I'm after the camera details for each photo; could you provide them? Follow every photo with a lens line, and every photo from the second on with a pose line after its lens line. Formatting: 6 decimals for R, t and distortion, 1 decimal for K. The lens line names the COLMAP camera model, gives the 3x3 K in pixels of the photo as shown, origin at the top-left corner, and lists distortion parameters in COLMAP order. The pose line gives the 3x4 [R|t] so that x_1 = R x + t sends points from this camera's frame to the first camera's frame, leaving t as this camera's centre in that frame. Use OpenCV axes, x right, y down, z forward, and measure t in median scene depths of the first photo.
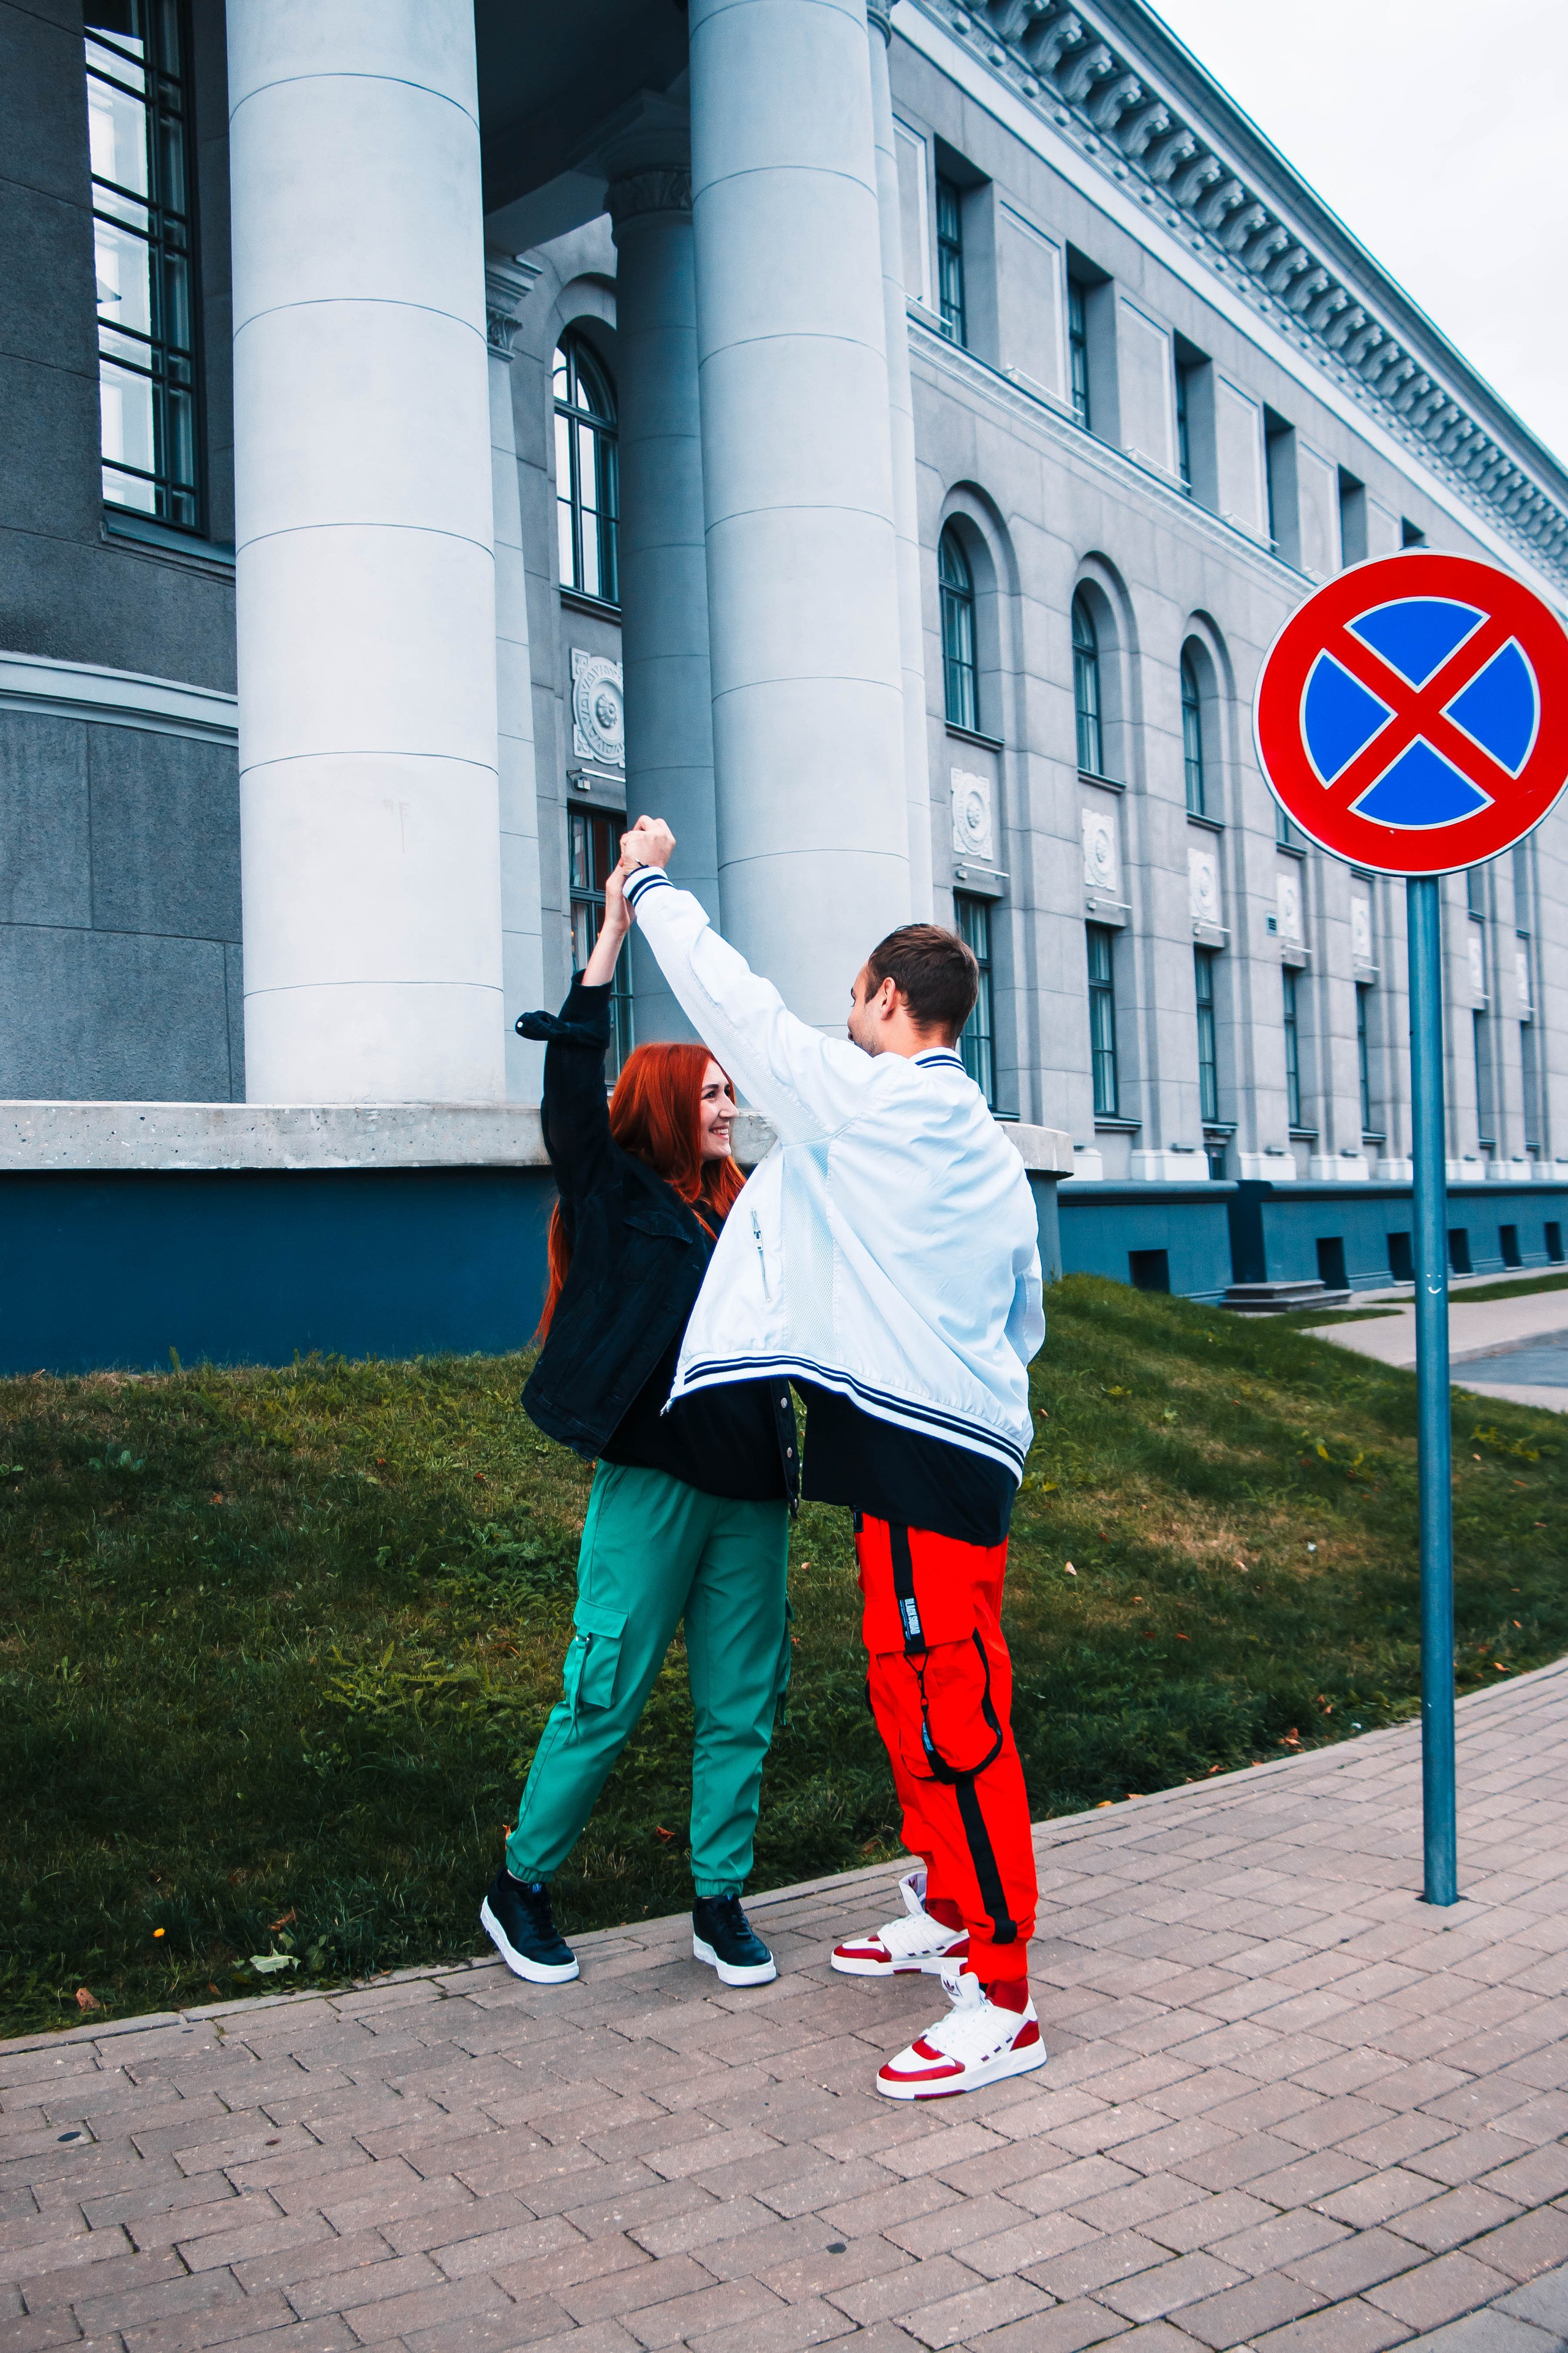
lens RADIAL K [[2403.1, 0, 774.6], [0, 2403.1, 1180.6], [0, 0, 1]] dist [-0.122194, 0.264724]
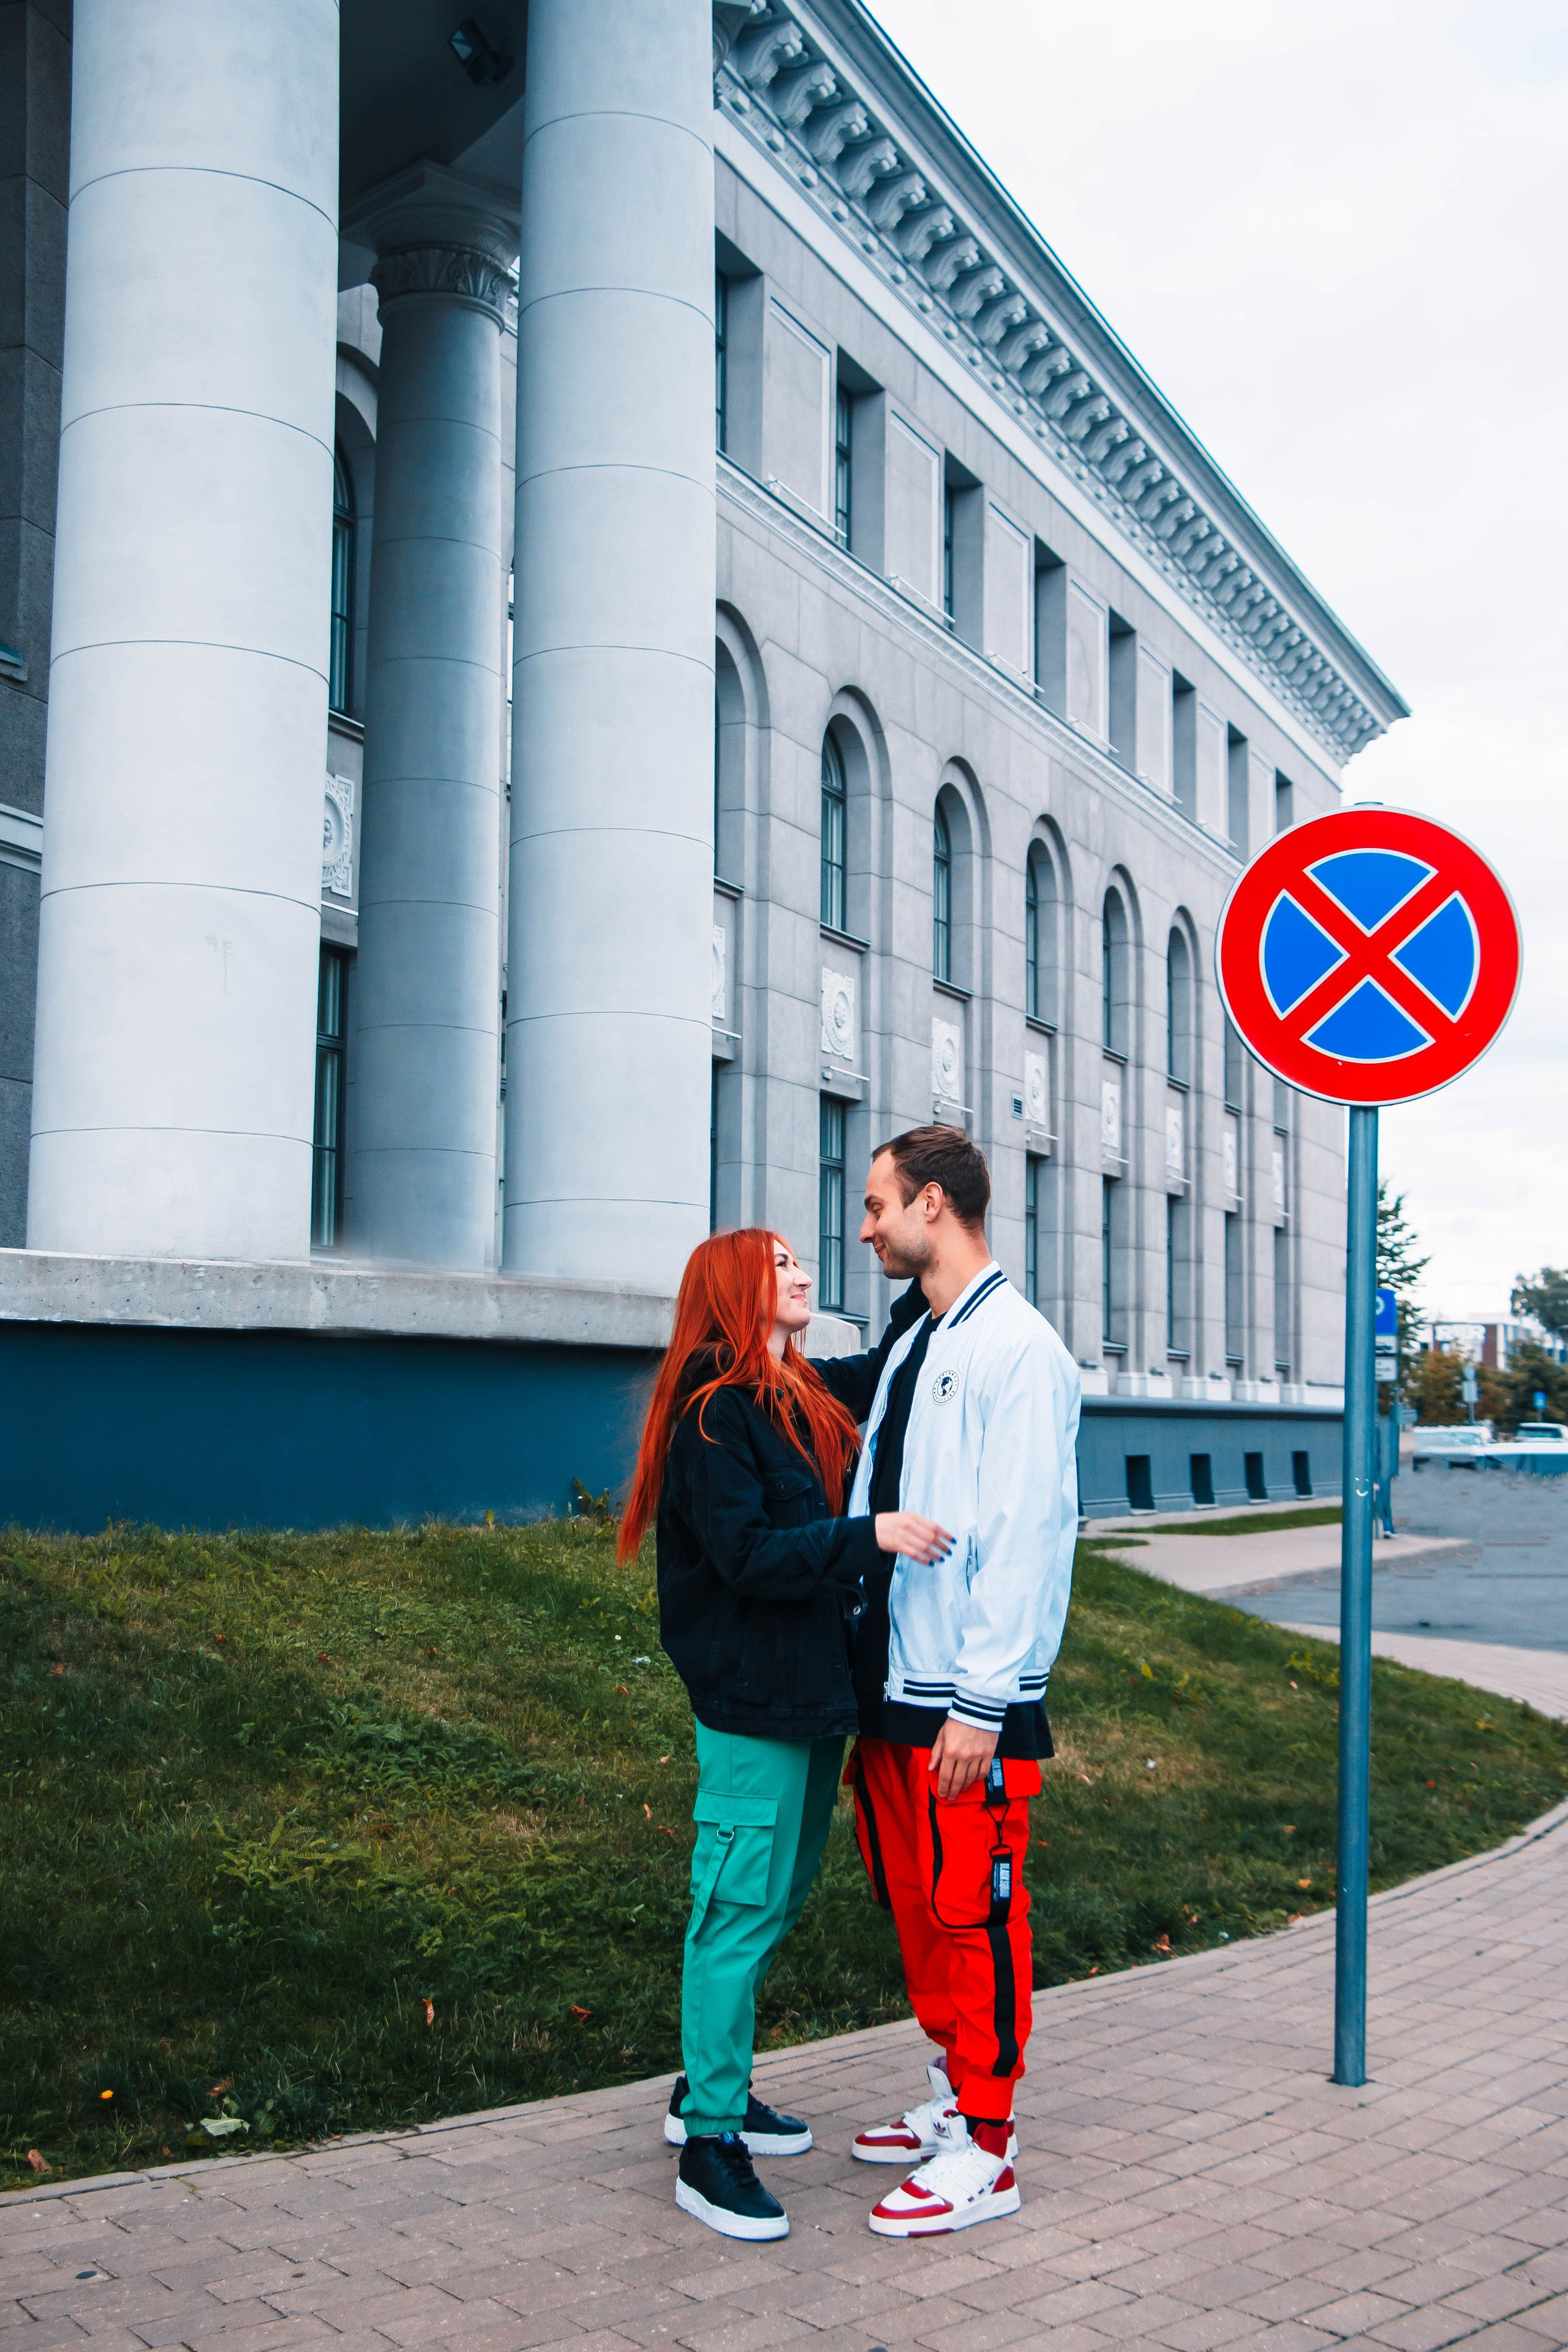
lens RADIAL K [[2785.9, 0, 788.3], [0, 2785.9, 1186.0], [0, 0, 1]] dist [-0.067234, 0.373820]
pose [[0.988965, 0.056762, 0.136842, -0.064449], [-0.047416, 0.996376, -0.070618, 0.003724], [-0.140355, 0.063350, 0.988073, -0.083554]]
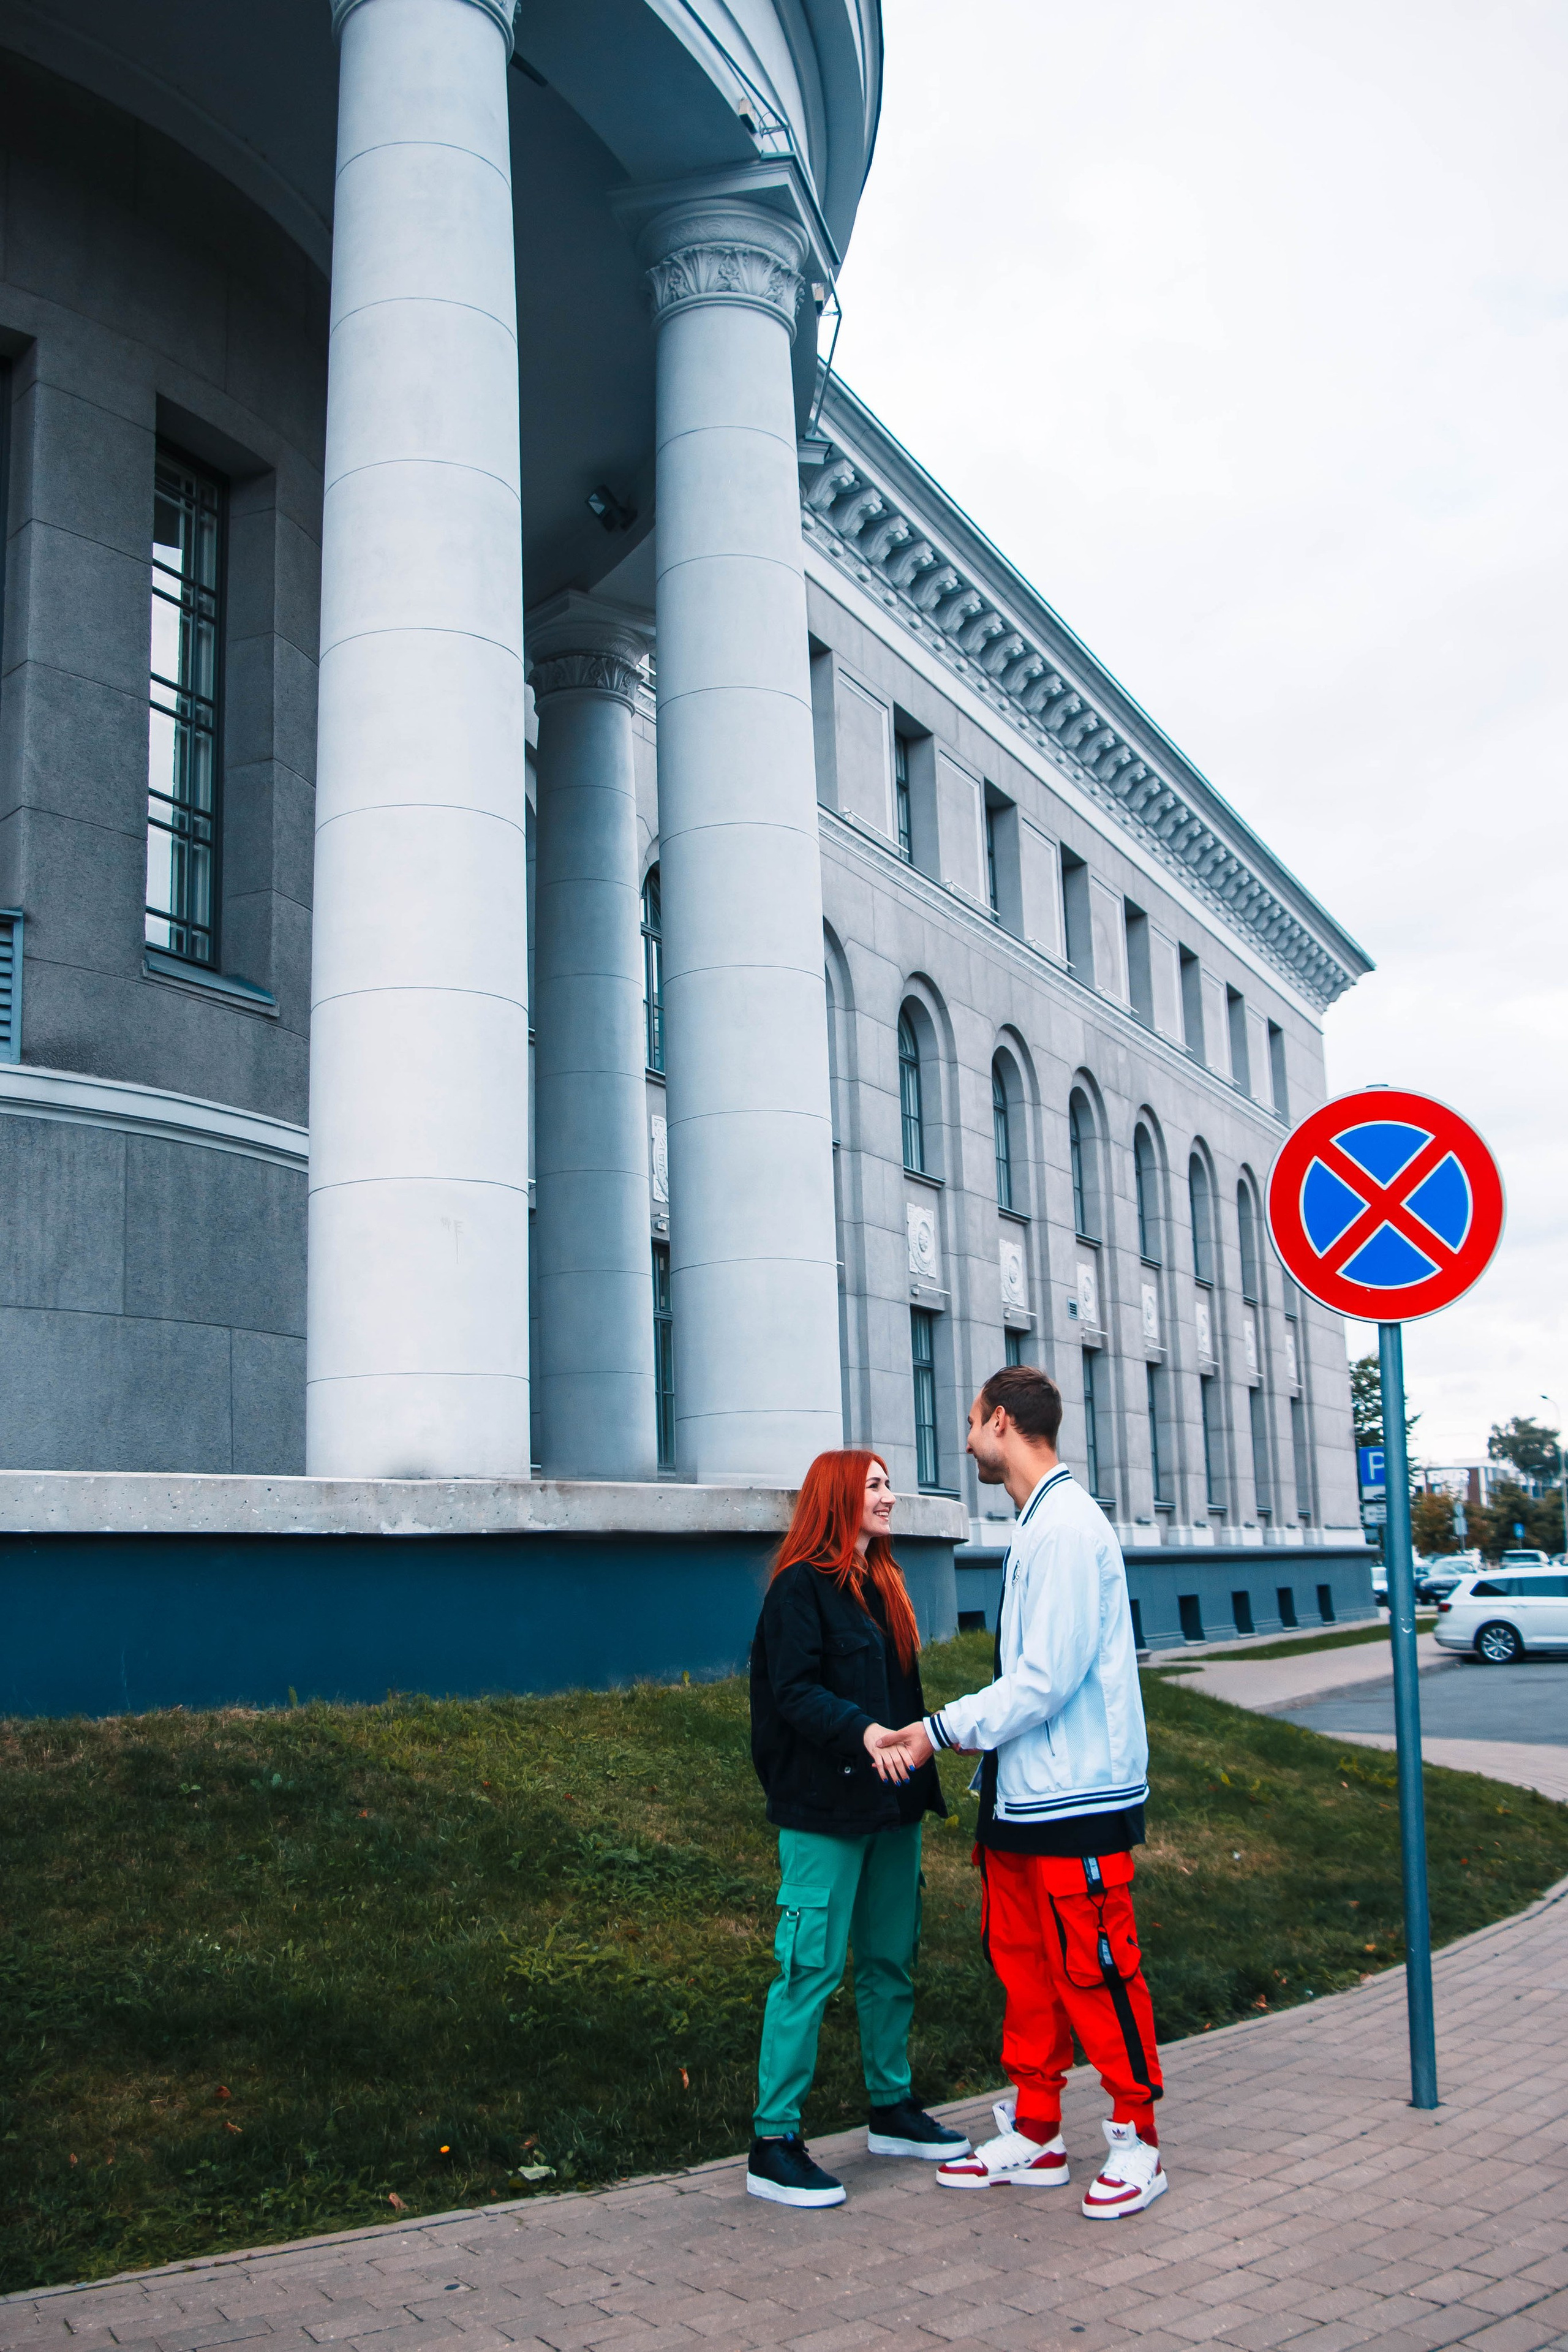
lens RADIAL K [[2328.0, 0, 787.8], [0, 2328.0, 1172.5], [0, 0, 1]] dist [-0.140993, 0.240120]
pose [[0.994985, 0.020312, 0.097938, -0.084130], [-0.004530, 0.987310, -0.158742, -0.000646], [-0.099920, 0.157503, 0.982450, -0.115392]]
